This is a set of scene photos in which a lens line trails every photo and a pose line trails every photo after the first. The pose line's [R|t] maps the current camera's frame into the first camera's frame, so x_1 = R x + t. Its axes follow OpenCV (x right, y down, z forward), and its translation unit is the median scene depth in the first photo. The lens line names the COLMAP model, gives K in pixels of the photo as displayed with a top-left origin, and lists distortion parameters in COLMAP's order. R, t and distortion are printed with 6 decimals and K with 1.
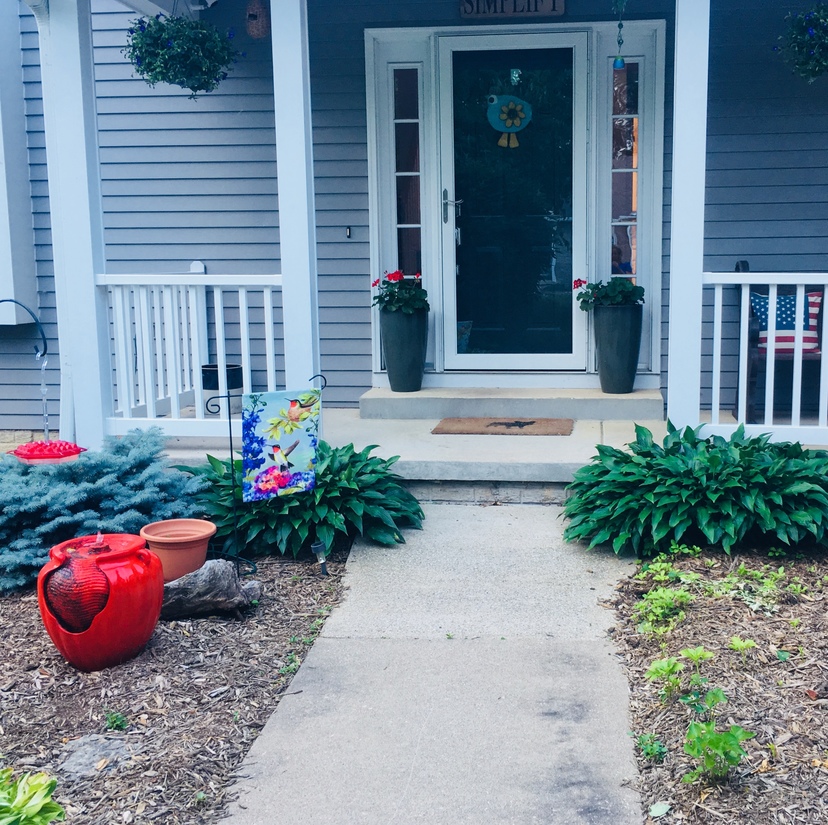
lens RADIAL K [[913.9, 0, 414.0], [0, 913.9, 412.5], [0, 0, 1]] dist [-0.014644, -0.031502]
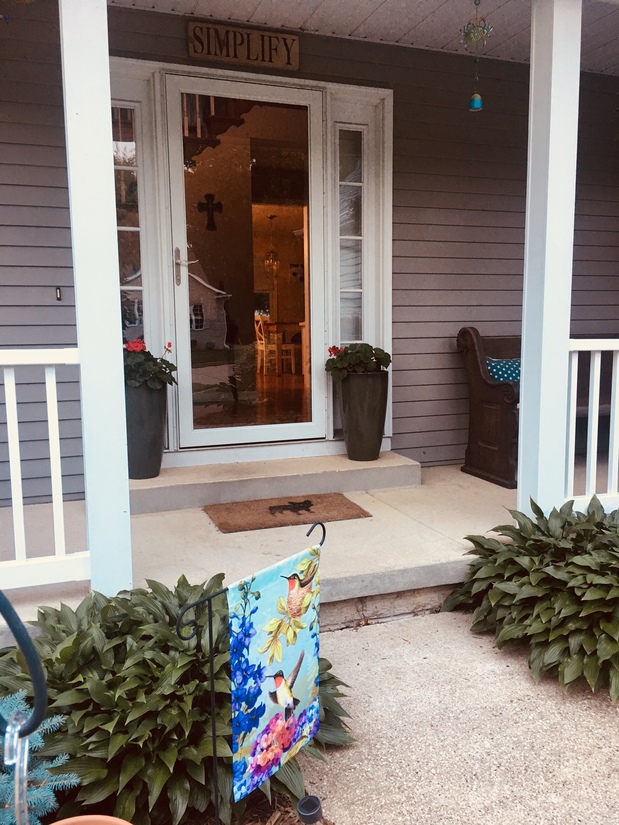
lens RADIAL K [[697.9, 0, 309.5], [0, 697.9, 412.5], [0, 0, 1]] dist [0.059102, -0.108739]
pose [[0.890408, -0.055774, 0.451733, -0.178992], [0.076877, 0.996634, -0.028481, -0.057578], [-0.448623, 0.060088, 0.891699, 0.359334]]
